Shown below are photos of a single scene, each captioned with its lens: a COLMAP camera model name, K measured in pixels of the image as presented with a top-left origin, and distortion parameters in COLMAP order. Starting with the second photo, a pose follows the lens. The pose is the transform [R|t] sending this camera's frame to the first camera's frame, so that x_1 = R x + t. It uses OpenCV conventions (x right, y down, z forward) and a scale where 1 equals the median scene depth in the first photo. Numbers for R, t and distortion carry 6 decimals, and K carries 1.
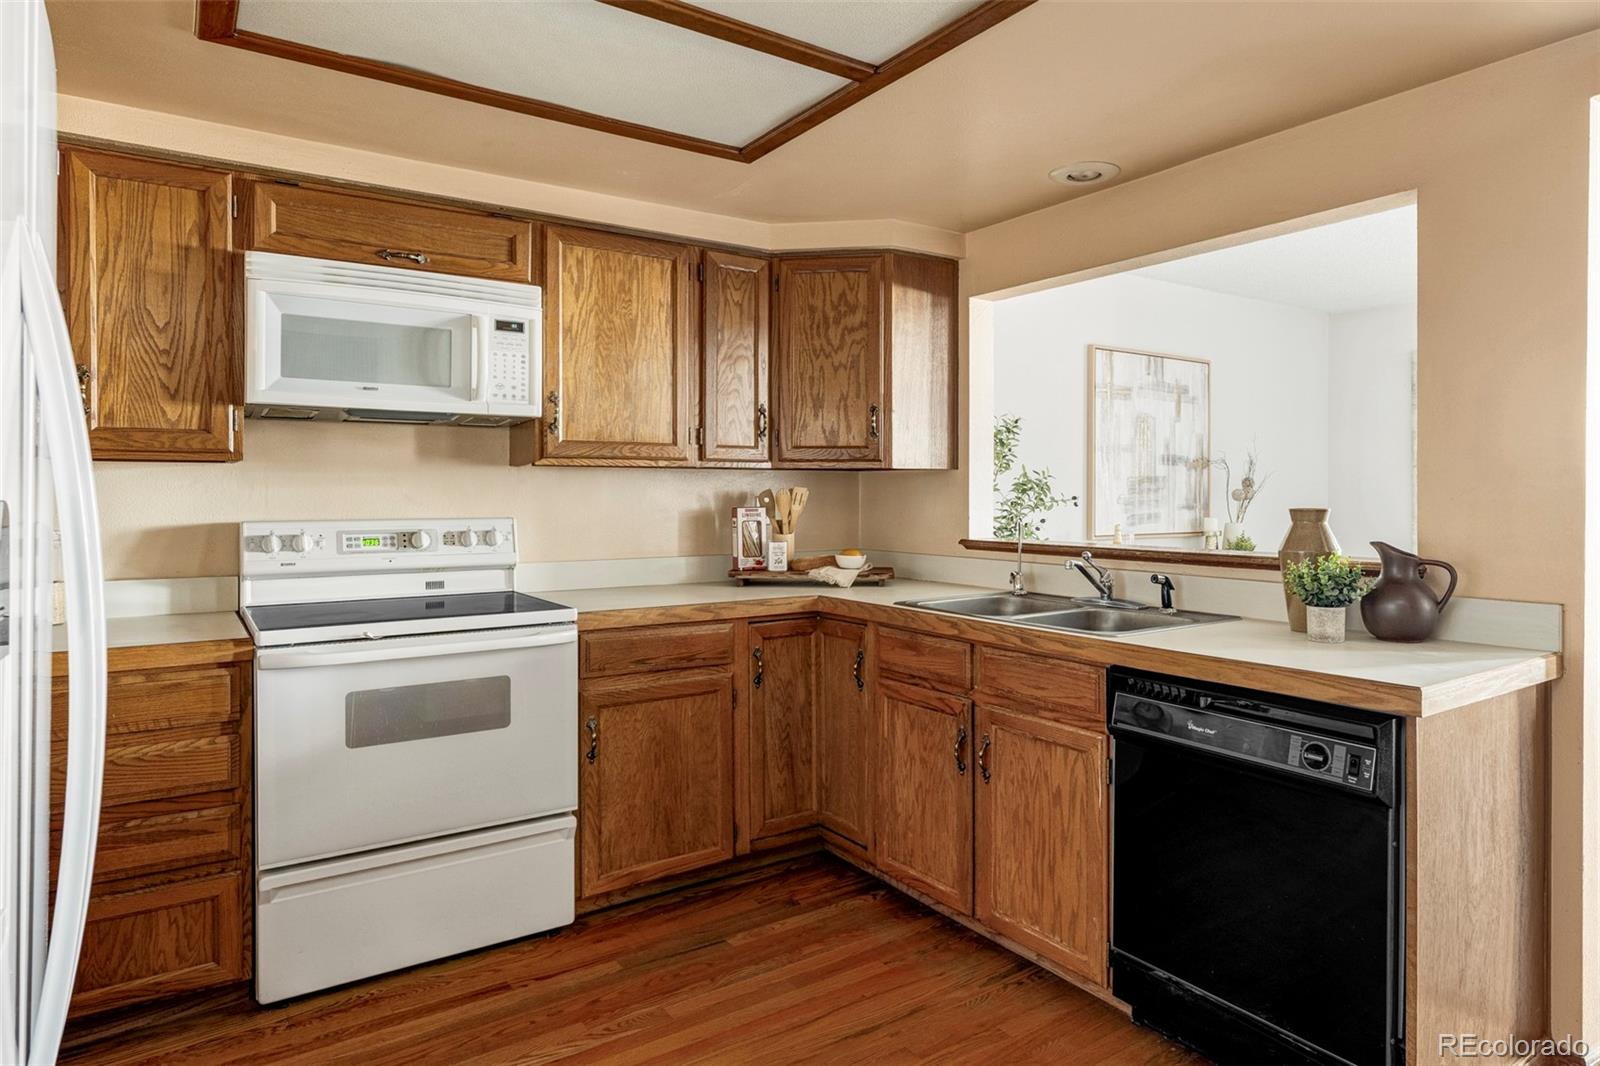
lens RADIAL K [[944.4, 0, 801.6], [0, 944.4, 502.6], [0, 0, 1]] dist [-0.000068, 0.001556]
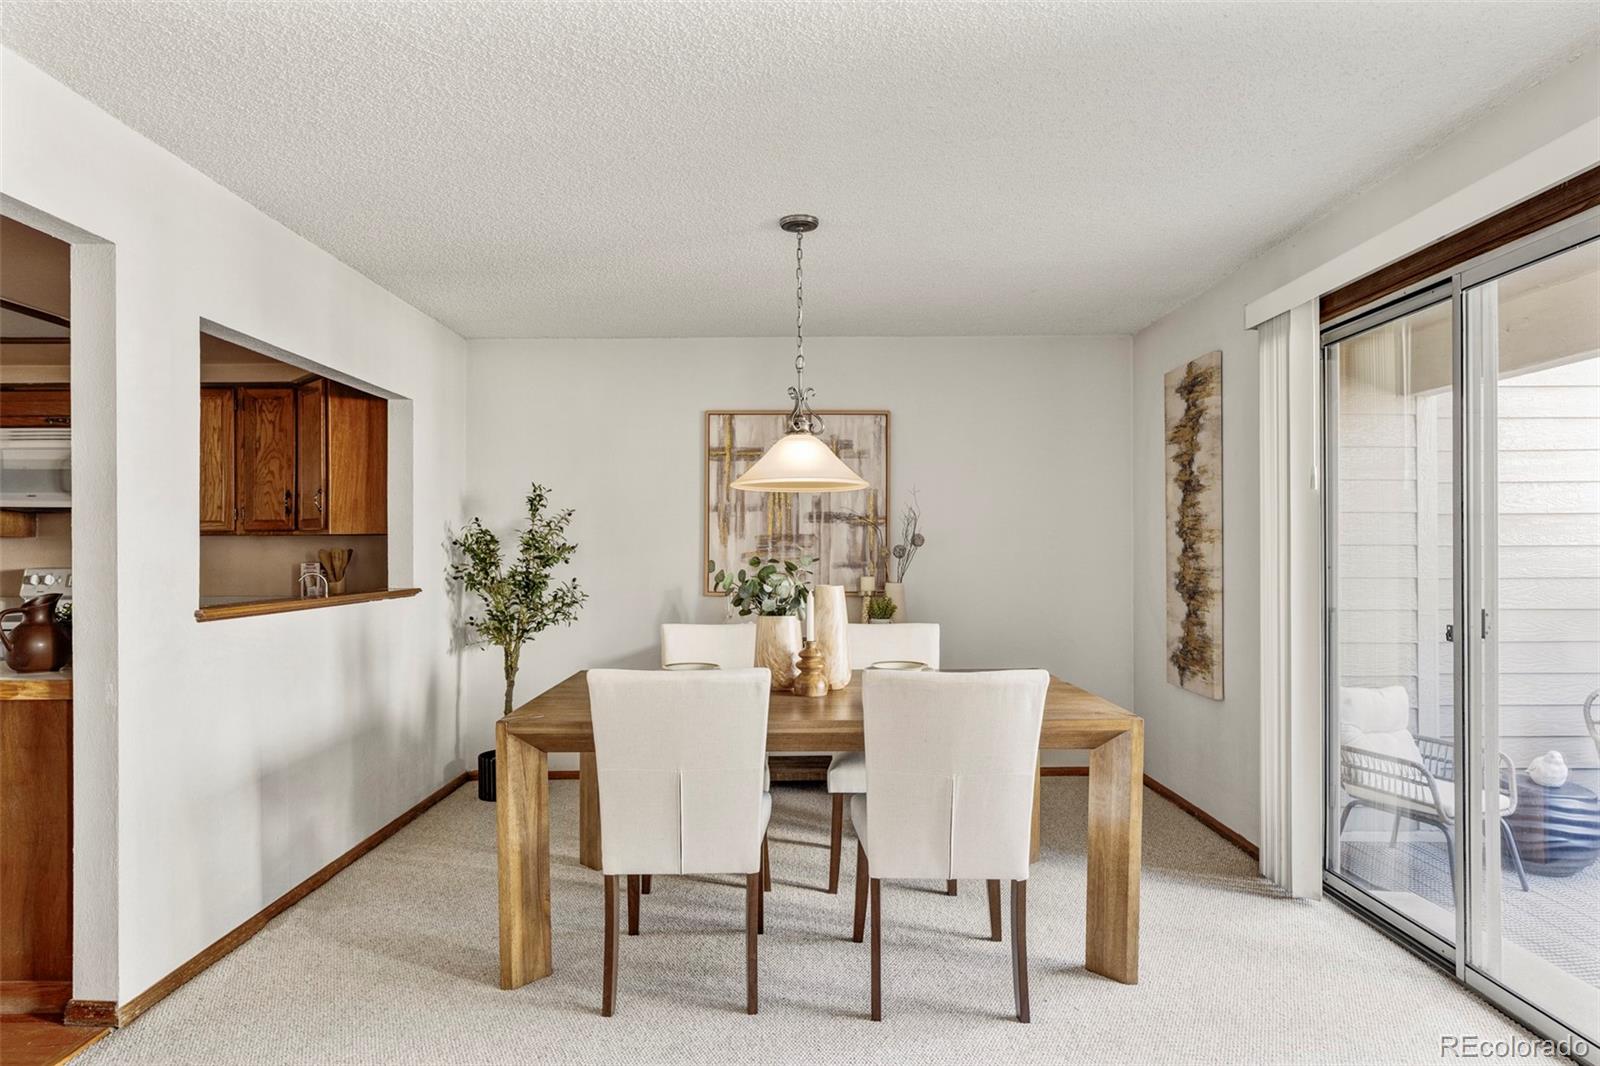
lens RADIAL K [[915.9, 0, 779.7], [0, 915.9, 547.6], [0, 0, 1]] dist [-0.002785, 0.001010]
pose [[0.823935, -0.001889, -0.566682, 1.549794], [-0.002899, 0.999967, -0.007549, -0.010763], [0.566678, 0.007863, 0.823902, 0.325929]]
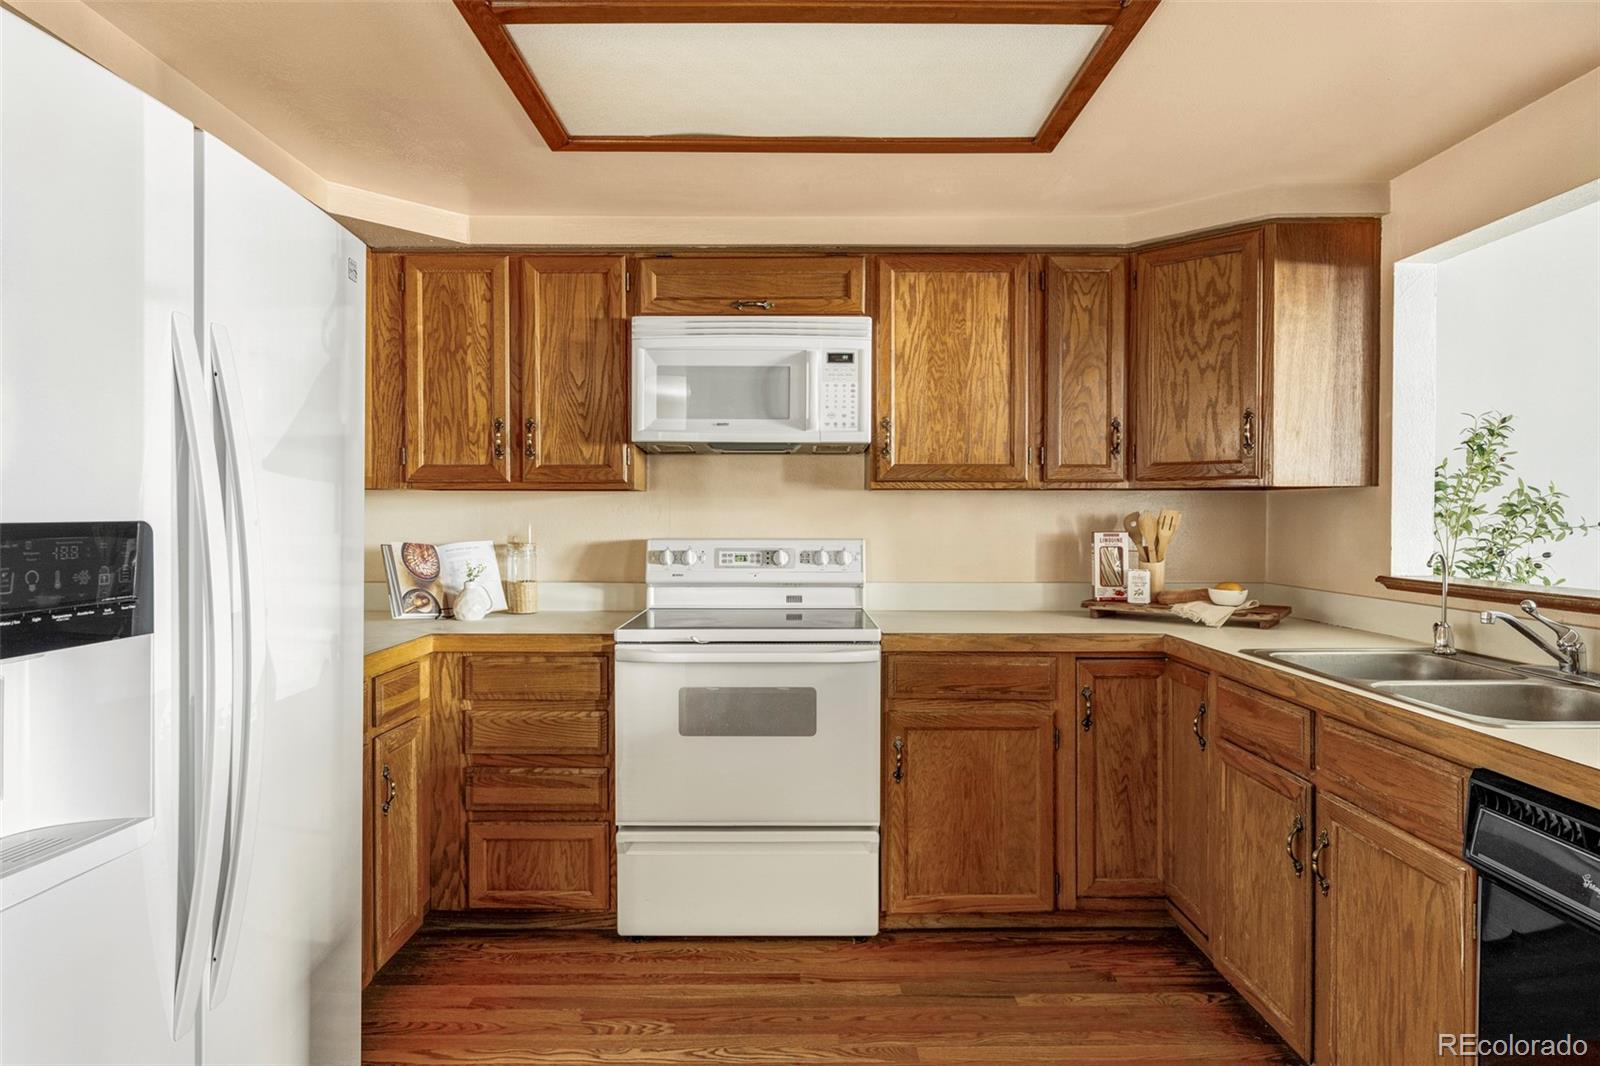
lens RADIAL K [[891.7, 0, 800.0], [0, 891.7, 533.0], [0, 0, 1]] dist [-0.001510, 0.001712]
pose [[0.832730, 0.012036, -0.553548, 0.205971], [-0.007048, 0.999913, 0.011139, -0.001646], [0.553634, -0.005374, 0.832743, 0.141732]]
